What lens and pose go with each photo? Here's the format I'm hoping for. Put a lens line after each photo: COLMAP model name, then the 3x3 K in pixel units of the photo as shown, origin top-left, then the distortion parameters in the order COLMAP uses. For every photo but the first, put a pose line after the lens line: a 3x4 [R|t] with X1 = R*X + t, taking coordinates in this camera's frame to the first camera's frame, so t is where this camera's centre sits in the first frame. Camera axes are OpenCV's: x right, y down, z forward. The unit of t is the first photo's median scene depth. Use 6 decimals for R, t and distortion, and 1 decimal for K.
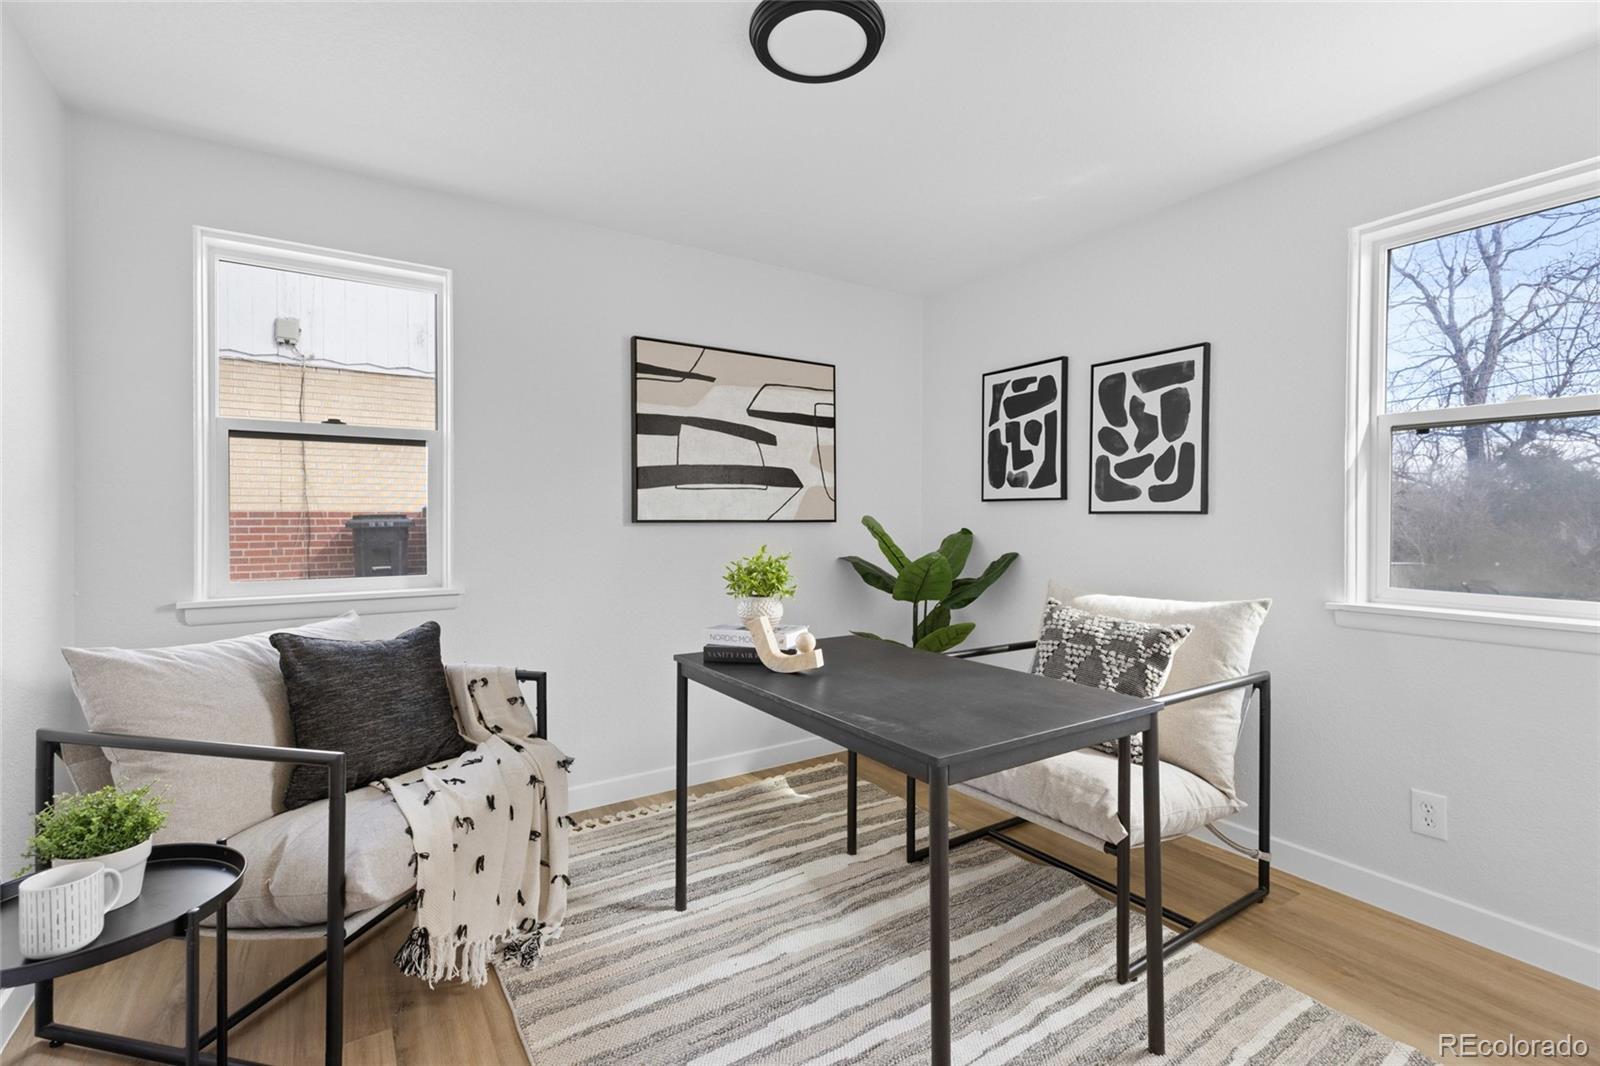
lens RADIAL K [[723.2, 0, 797.2], [0, 723.2, 527.3], [0, 0, 1]] dist [0.003909, 0.000374]
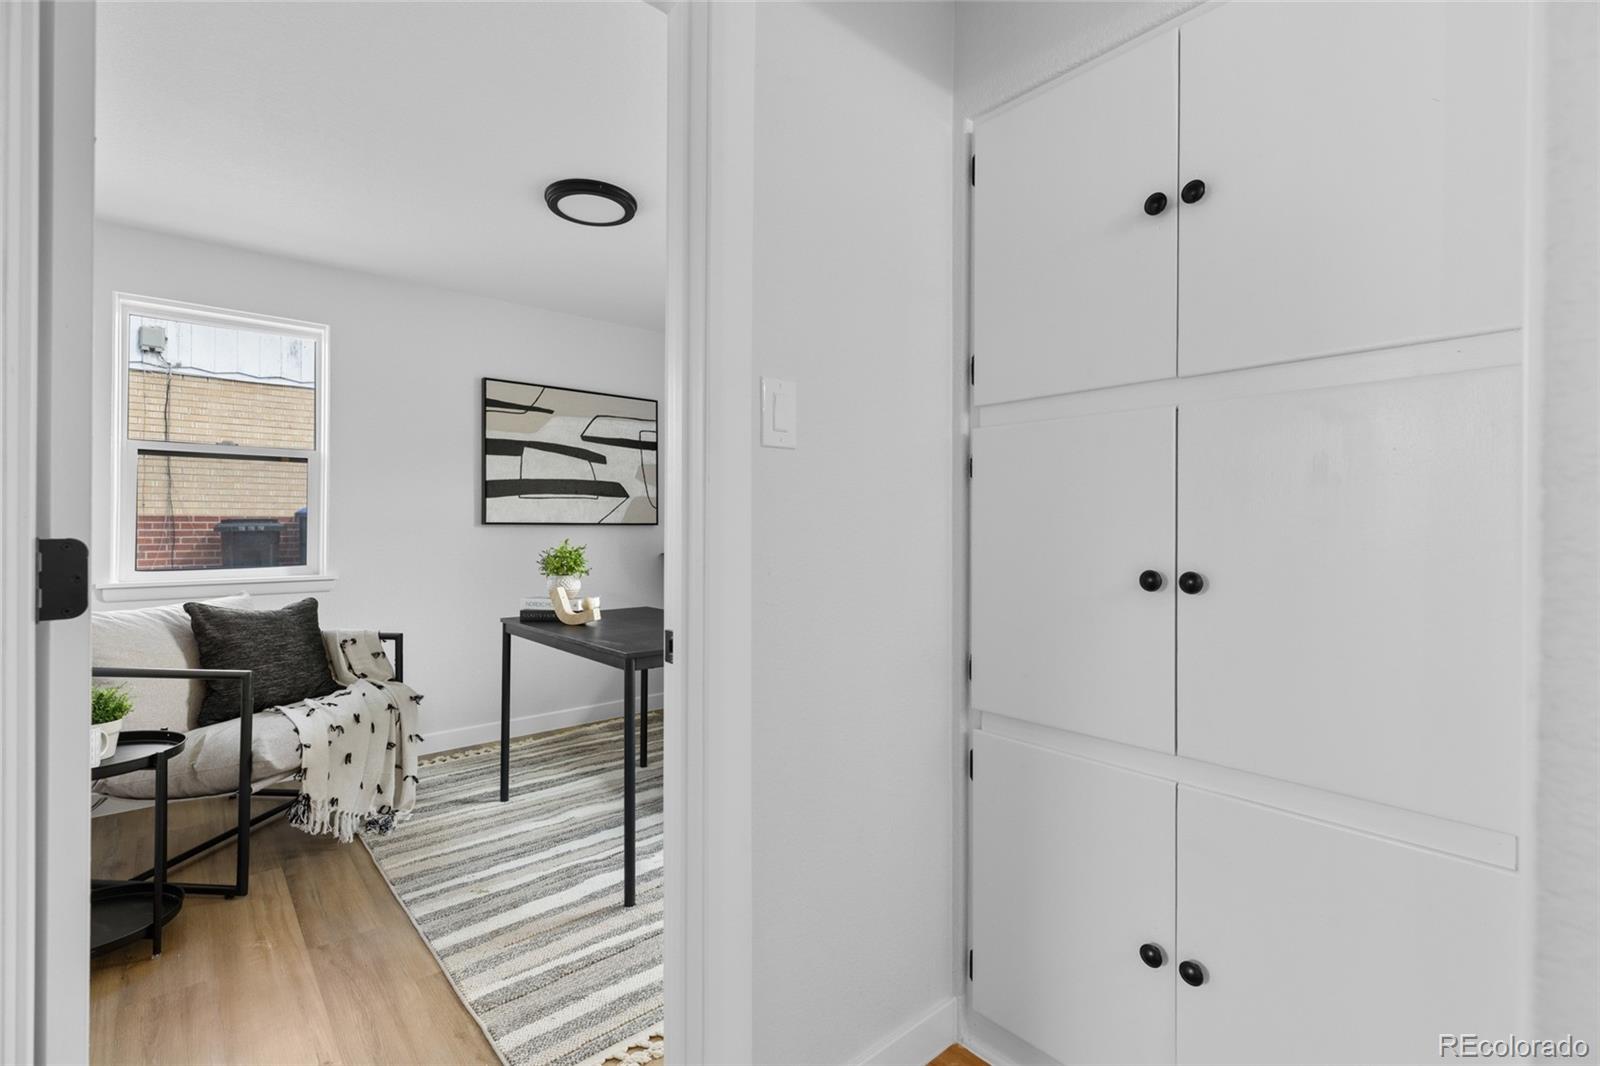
lens RADIAL K [[723.2, 0, 801.6], [0, 723.2, 526.5], [0, 0, 1]] dist [0.003909, 0.000374]
pose [[0.990428, 0.002916, 0.138000, 0.202678], [-0.001251, 0.999925, -0.012151, 0.015680], [-0.138025, 0.011862, 0.990358, -0.443027]]
